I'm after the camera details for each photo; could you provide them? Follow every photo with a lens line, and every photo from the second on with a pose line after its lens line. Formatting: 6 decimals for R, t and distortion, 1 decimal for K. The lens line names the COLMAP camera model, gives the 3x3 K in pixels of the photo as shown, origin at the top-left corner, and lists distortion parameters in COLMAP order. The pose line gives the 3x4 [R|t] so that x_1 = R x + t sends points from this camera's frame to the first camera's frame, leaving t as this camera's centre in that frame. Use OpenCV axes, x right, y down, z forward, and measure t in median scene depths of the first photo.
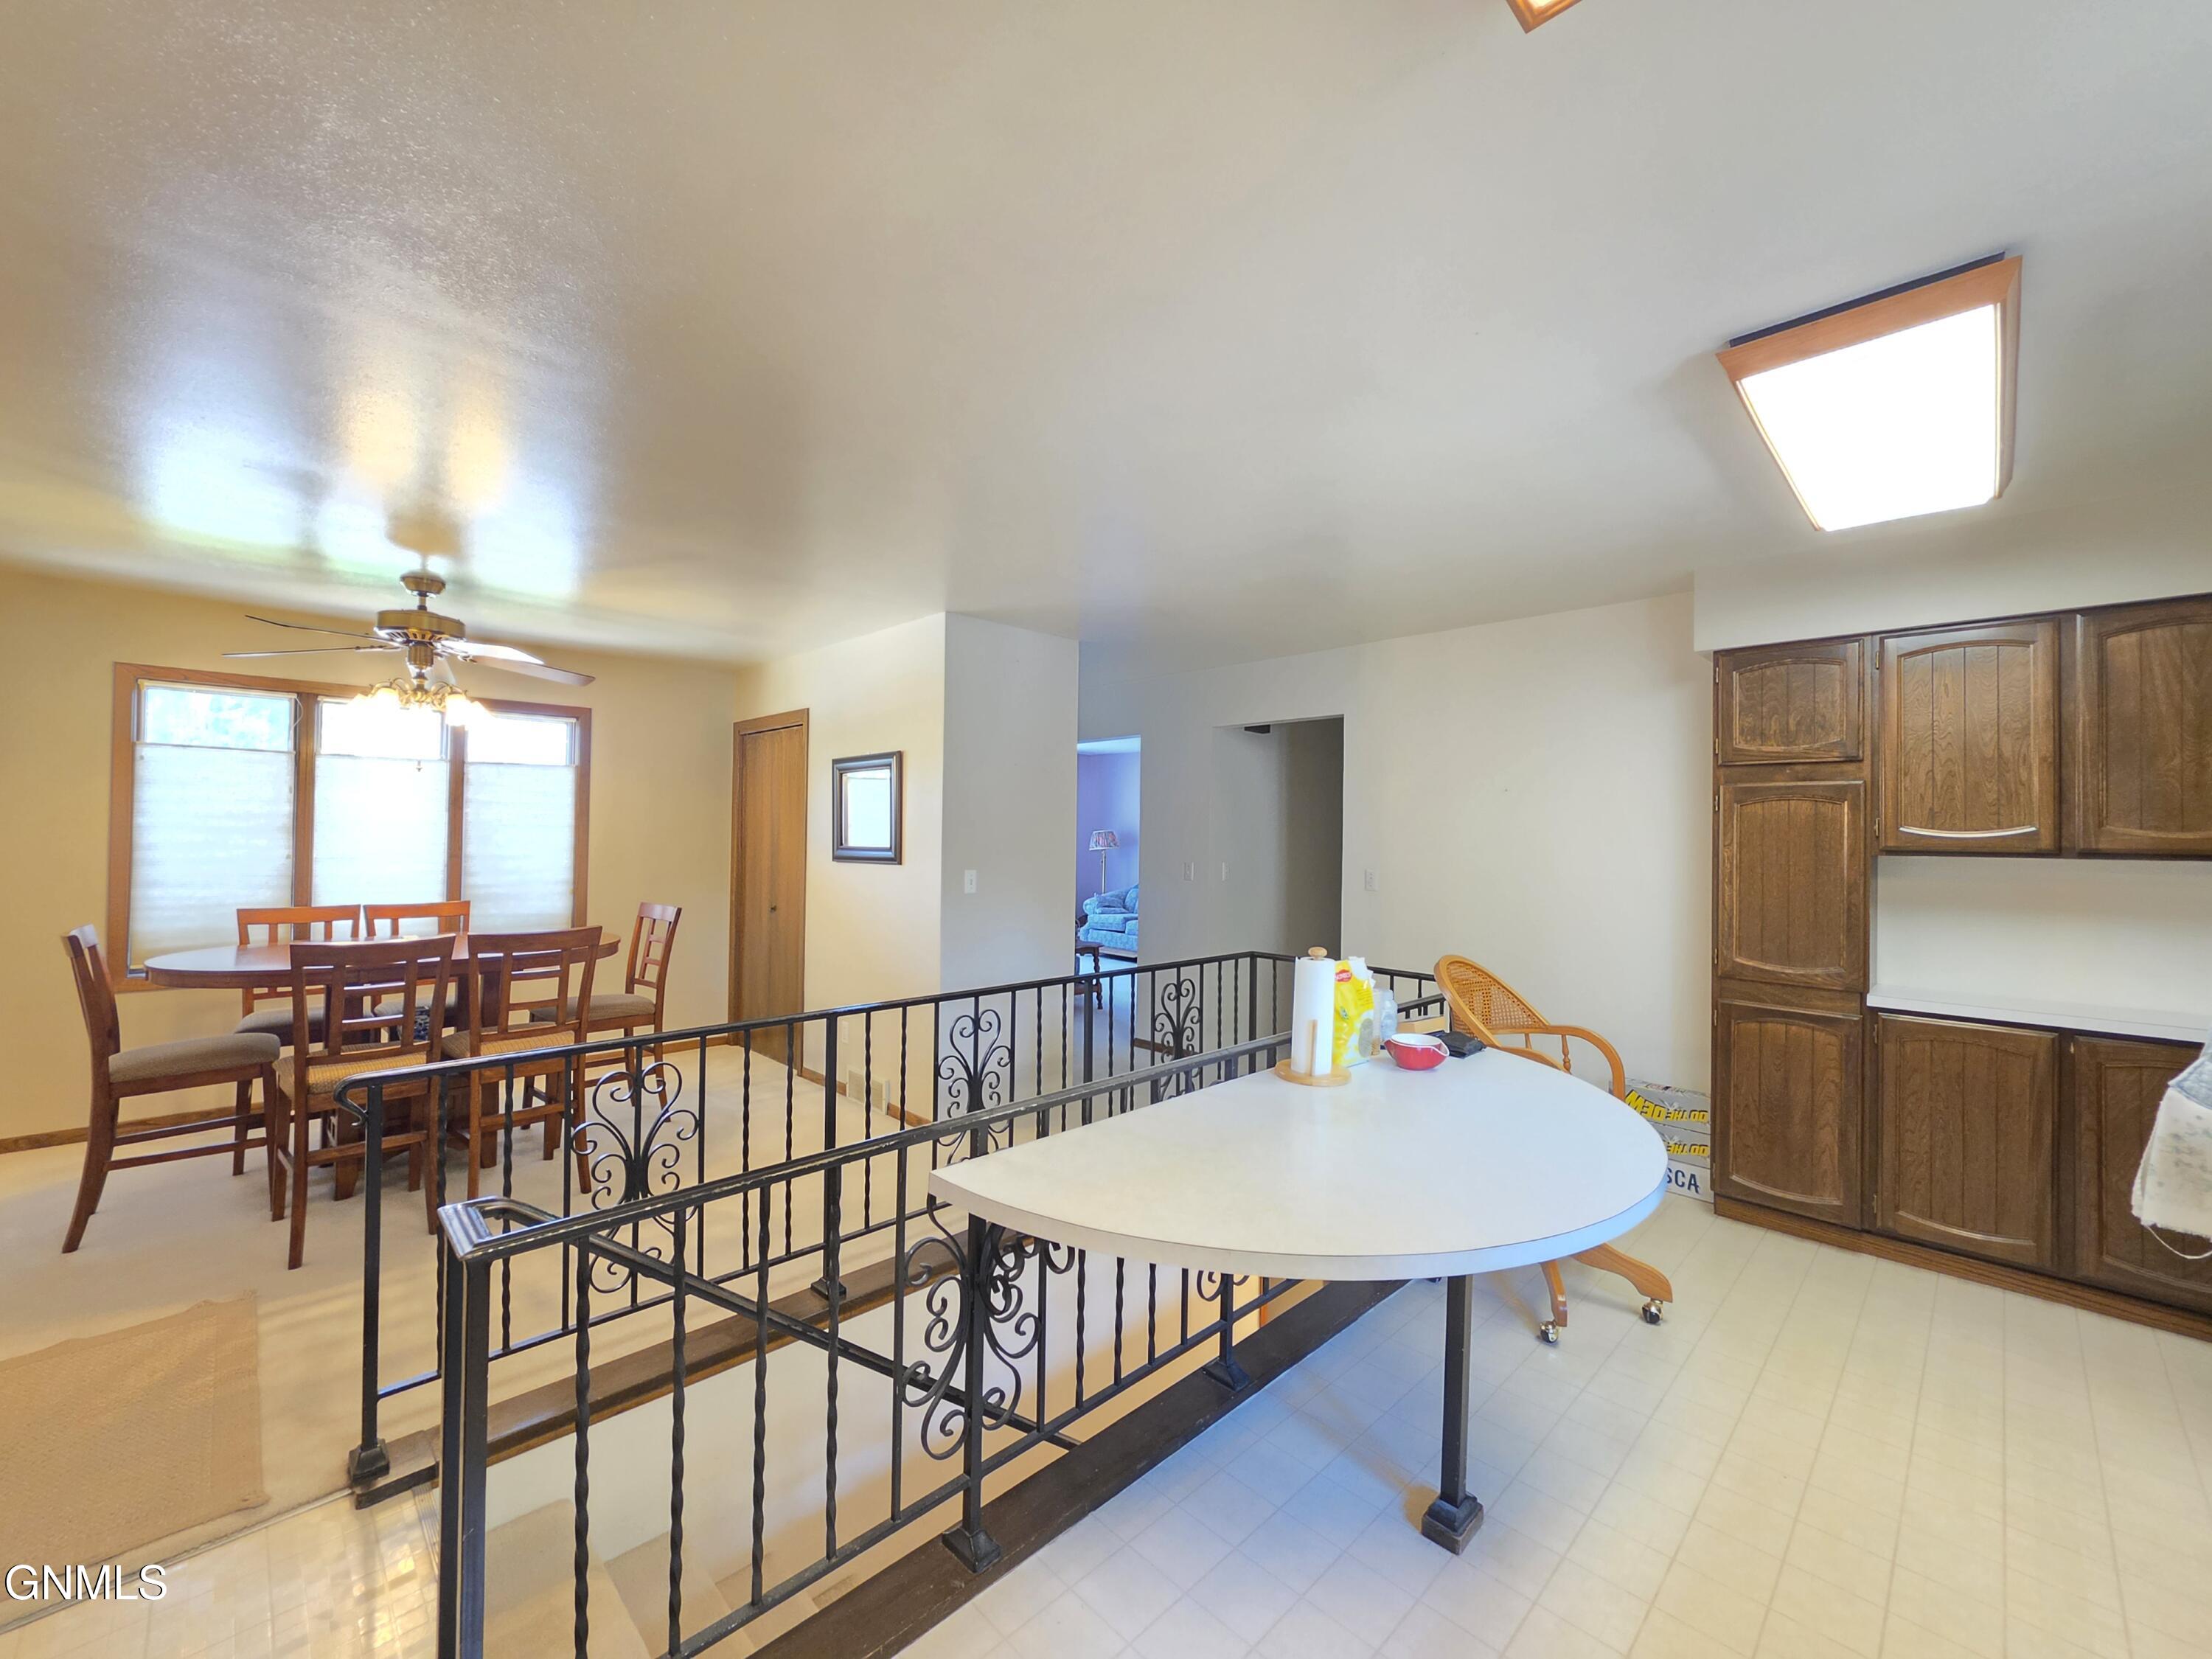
lens RADIAL K [[887.8, 0, 1106.0], [0, 887.8, 829.5], [0, 0, 1]] dist [0.000068, 0.000343]
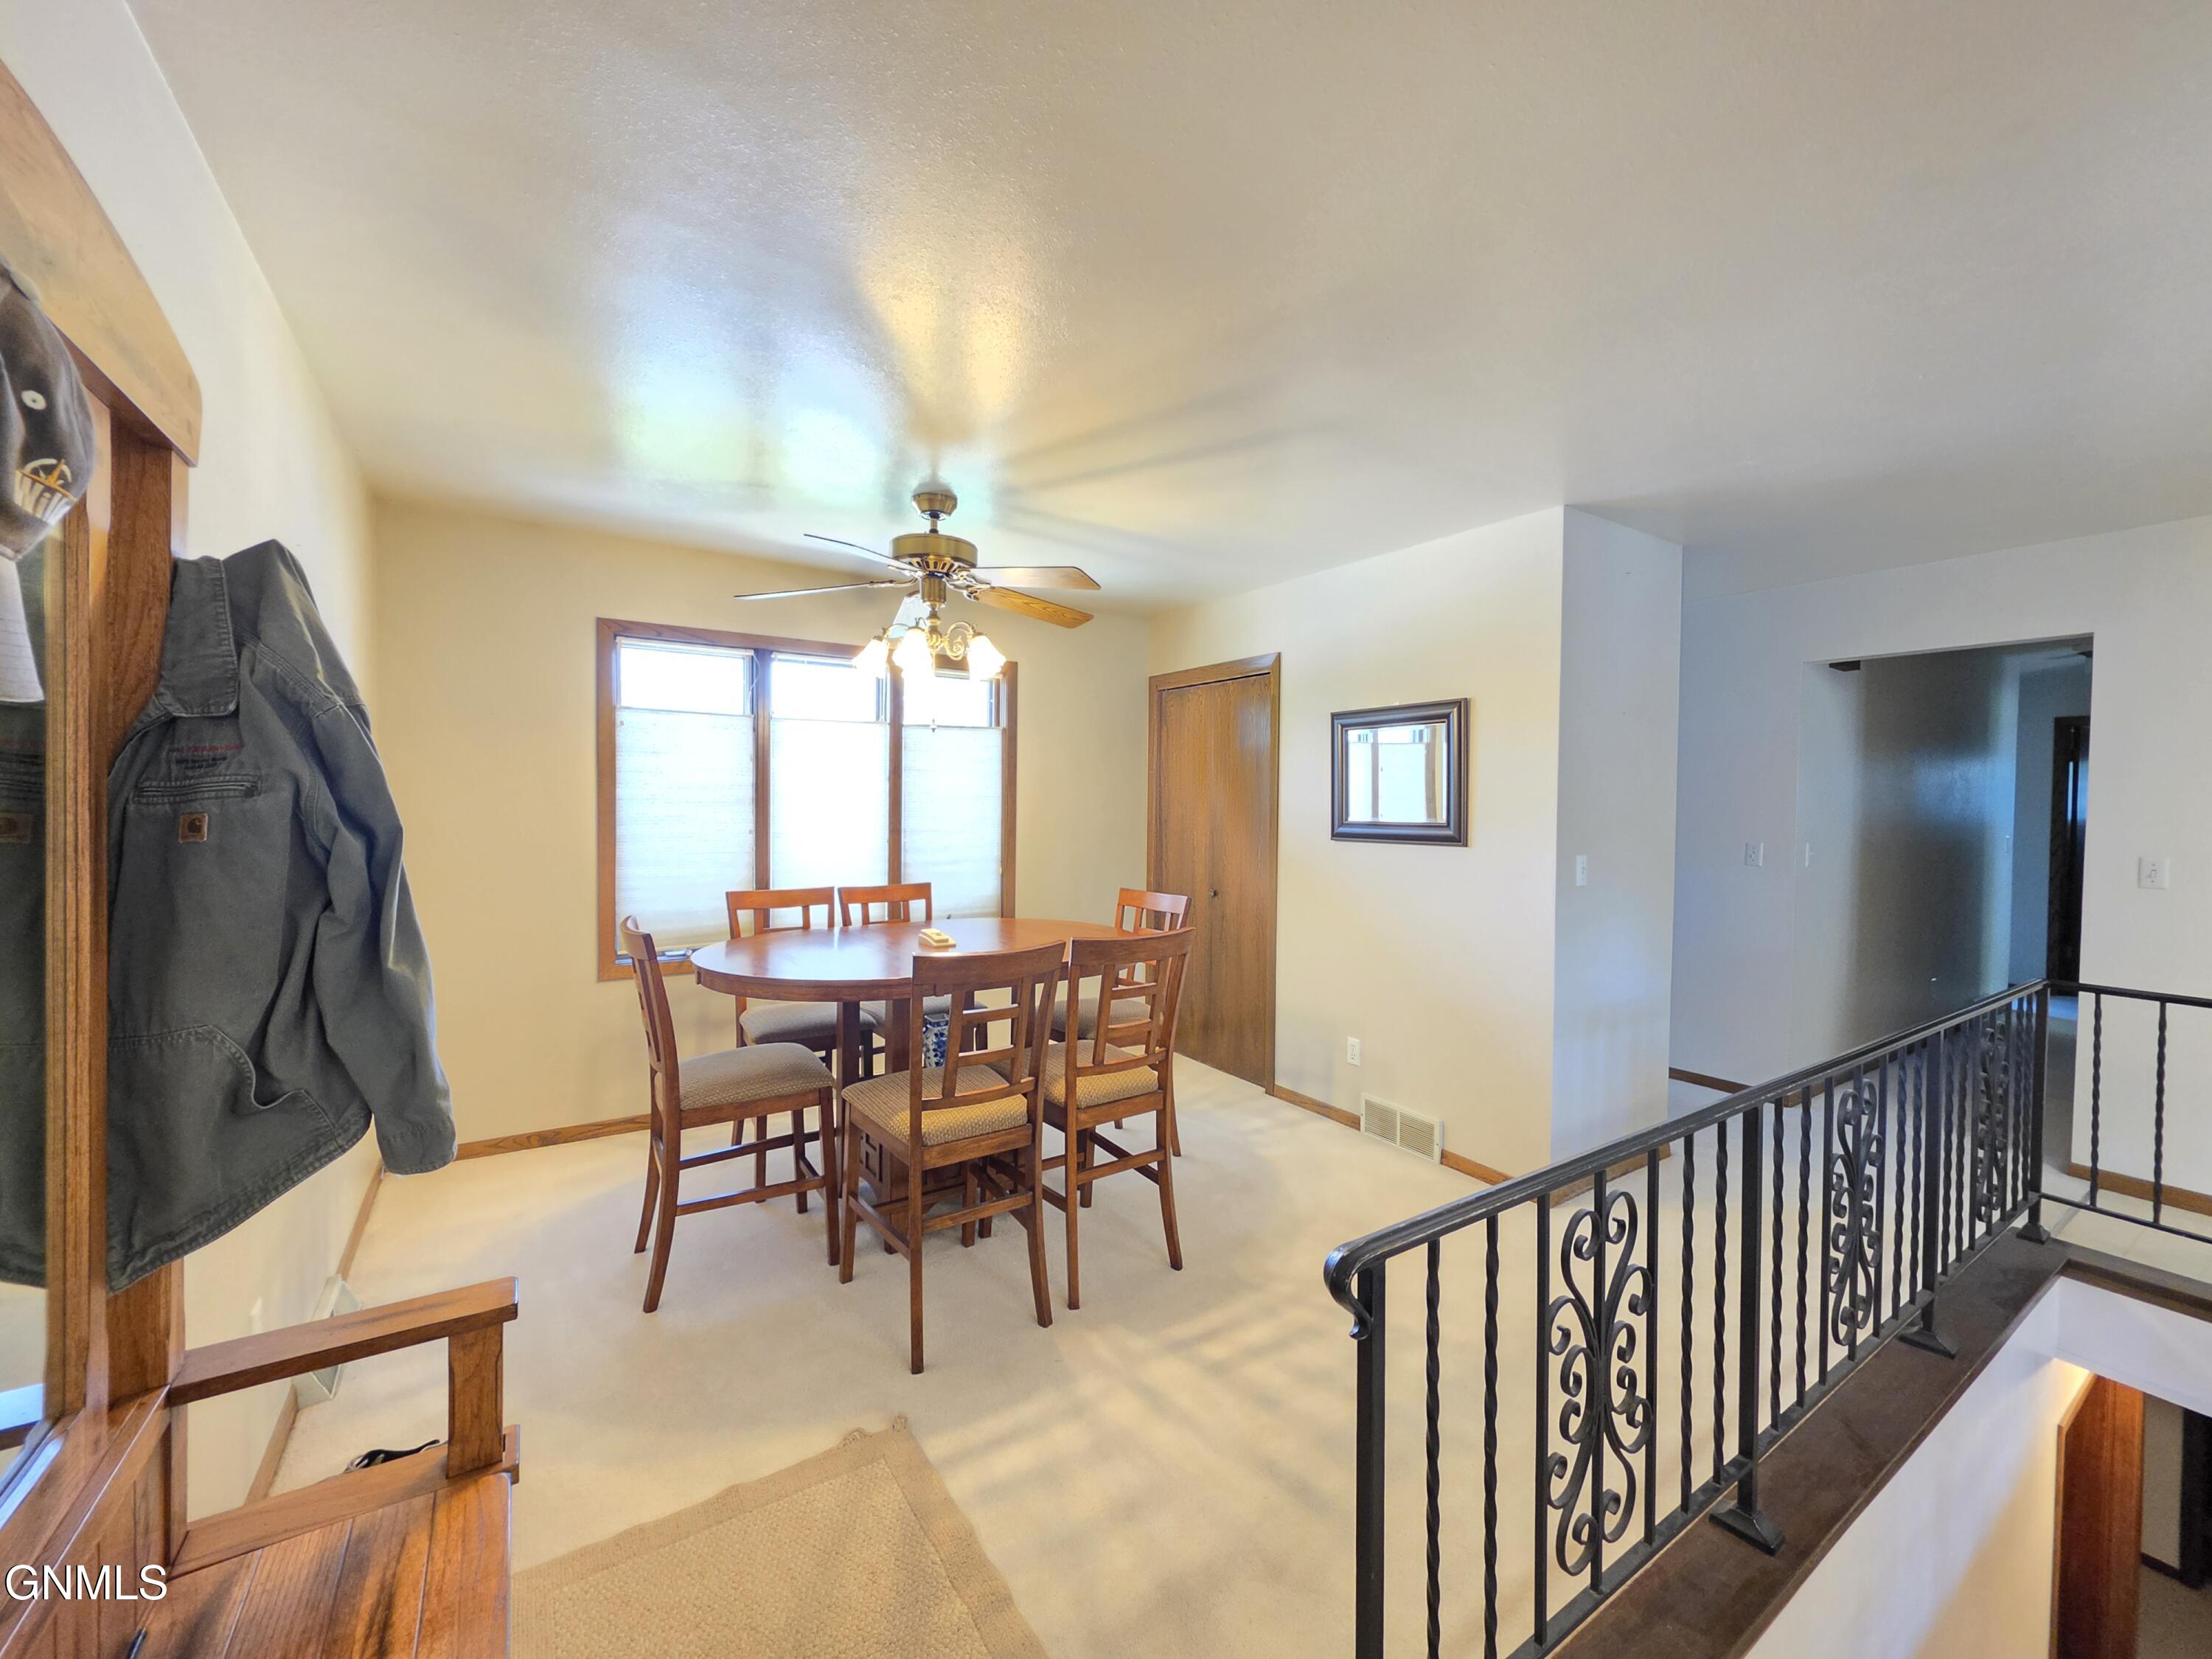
lens RADIAL K [[875.0, 0, 1106.0], [0, 875.0, 829.5], [0, 0, 1]] dist [0.001192, 0.000133]
pose [[0.982813, 0.005084, -0.184536, -0.409638], [0.001694, 0.999330, 0.036550, -0.003577], [0.184598, -0.036235, 0.982146, 0.198368]]
